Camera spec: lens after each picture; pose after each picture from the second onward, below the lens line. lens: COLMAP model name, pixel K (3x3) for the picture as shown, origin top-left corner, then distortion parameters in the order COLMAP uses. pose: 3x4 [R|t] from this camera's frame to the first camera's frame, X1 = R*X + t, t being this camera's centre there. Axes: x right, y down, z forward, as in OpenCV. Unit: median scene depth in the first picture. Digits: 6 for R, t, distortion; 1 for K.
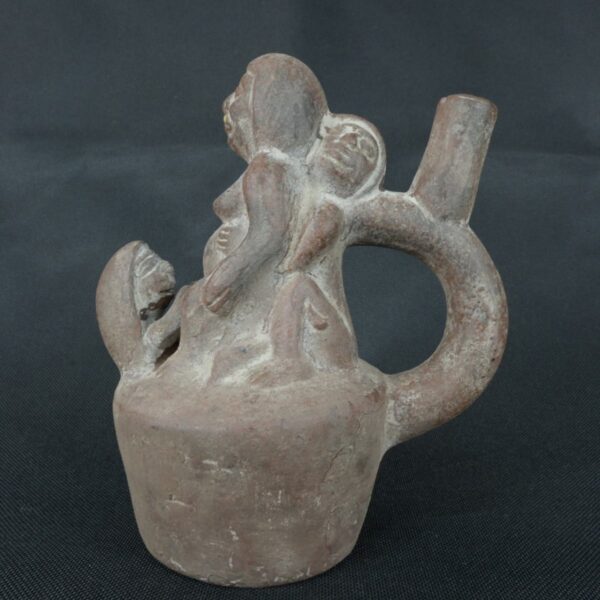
lens RADIAL K [[615.3, 0, 300.0], [0, 615.3, 300.0], [0, 0, 1]] dist [0.002339, -0.009751]
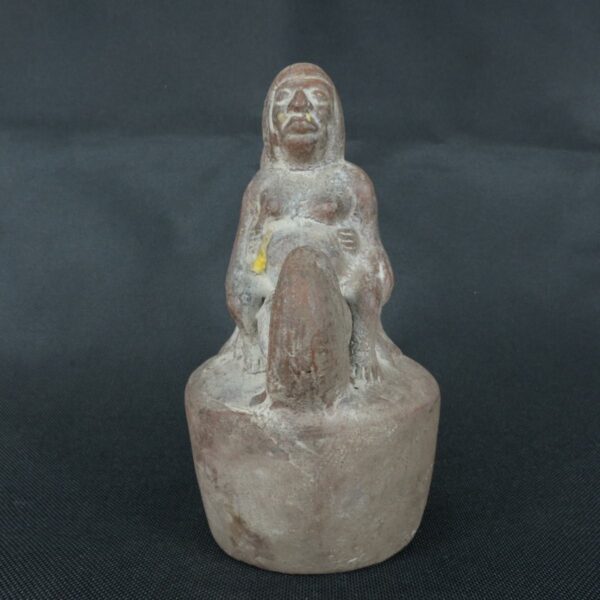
lens RADIAL K [[615.3, 0, 300.0], [0, 615.3, 300.0], [0, 0, 1]] dist [0.002339, -0.009751]
pose [[-0.044976, -0.125543, 0.991068, -1.162118], [0.113893, 0.984959, 0.129937, -0.142246], [-0.992474, 0.118720, -0.030001, 1.113267]]
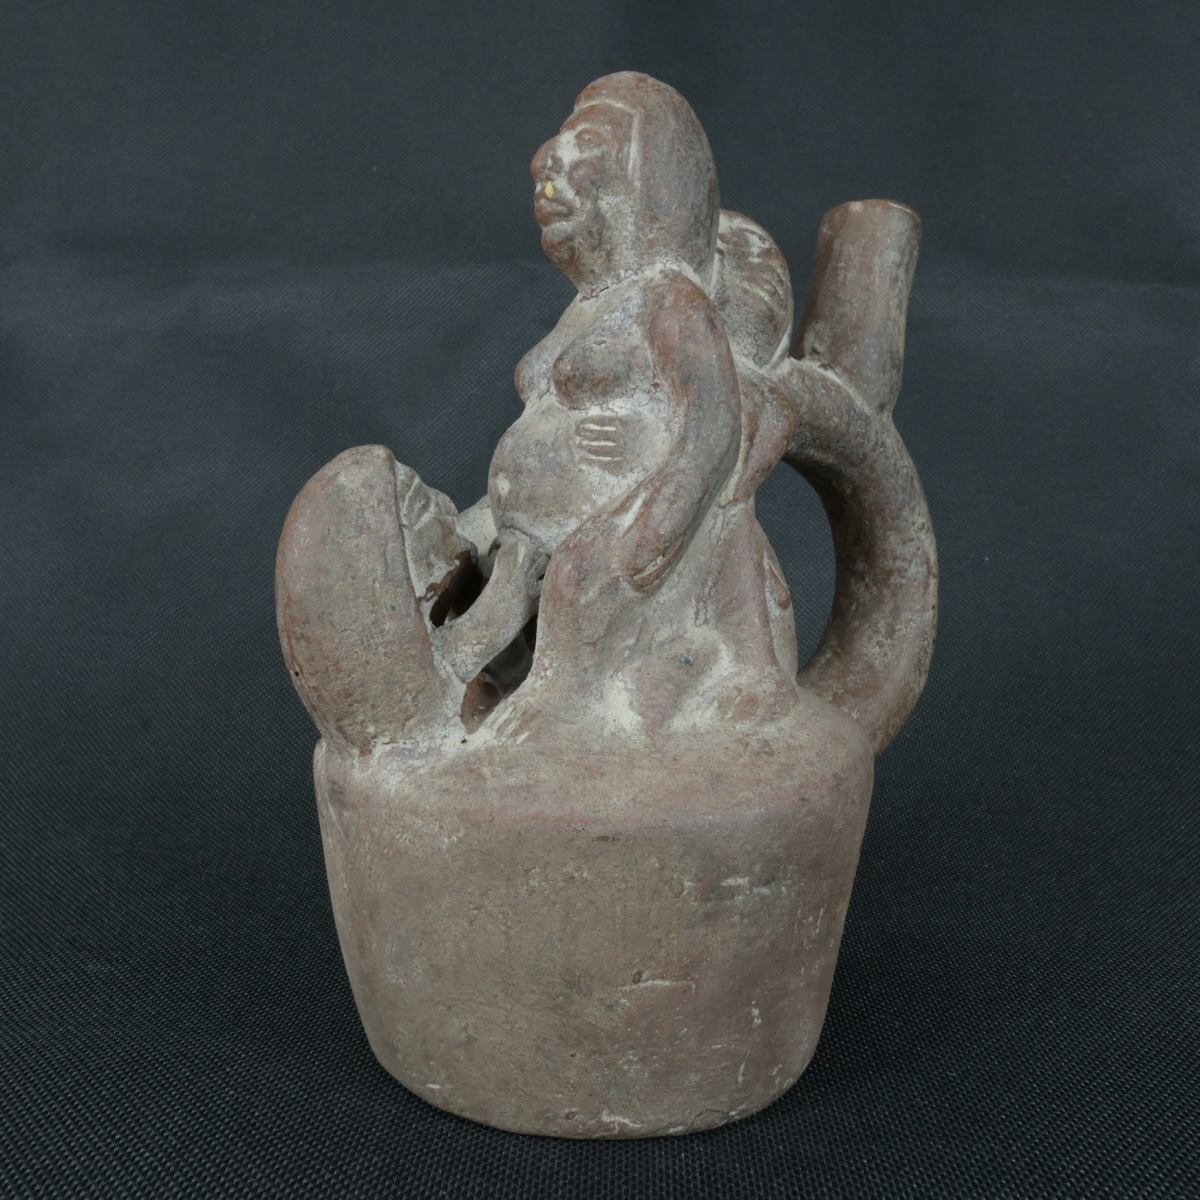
lens RADIAL K [[1230.5, 0, 600.0], [0, 1230.5, 600.0], [0, 0, 1]] dist [0.002339, -0.009751]
pose [[0.800129, -0.069950, 0.595736, -0.705398], [0.065286, 0.997432, 0.029431, -0.002174], [-0.596265, 0.015345, 0.802641, 0.220012]]
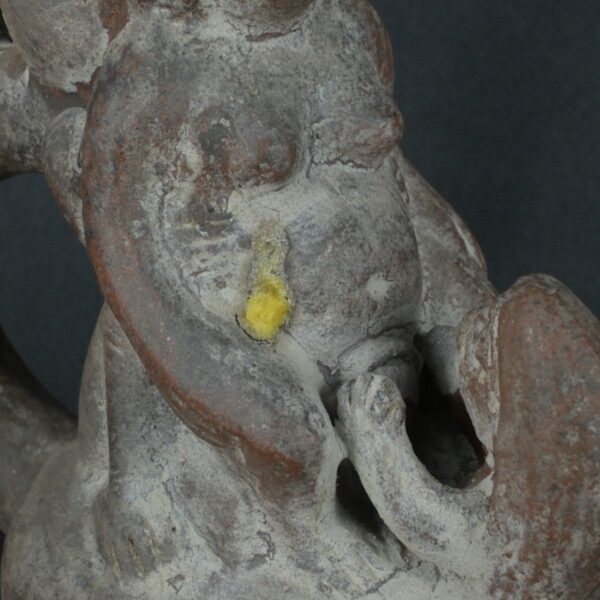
lens RADIAL K [[1937.5, 0, 300.0], [0, 1937.5, 300.0], [0, 0, 1]] dist [0.047133, -0.604185]
pose [[-0.774542, -0.211291, 0.596189, -0.869793], [0.114246, 0.880323, 0.460412, -0.645844], [-0.622120, 0.424721, -0.657708, 1.932409]]
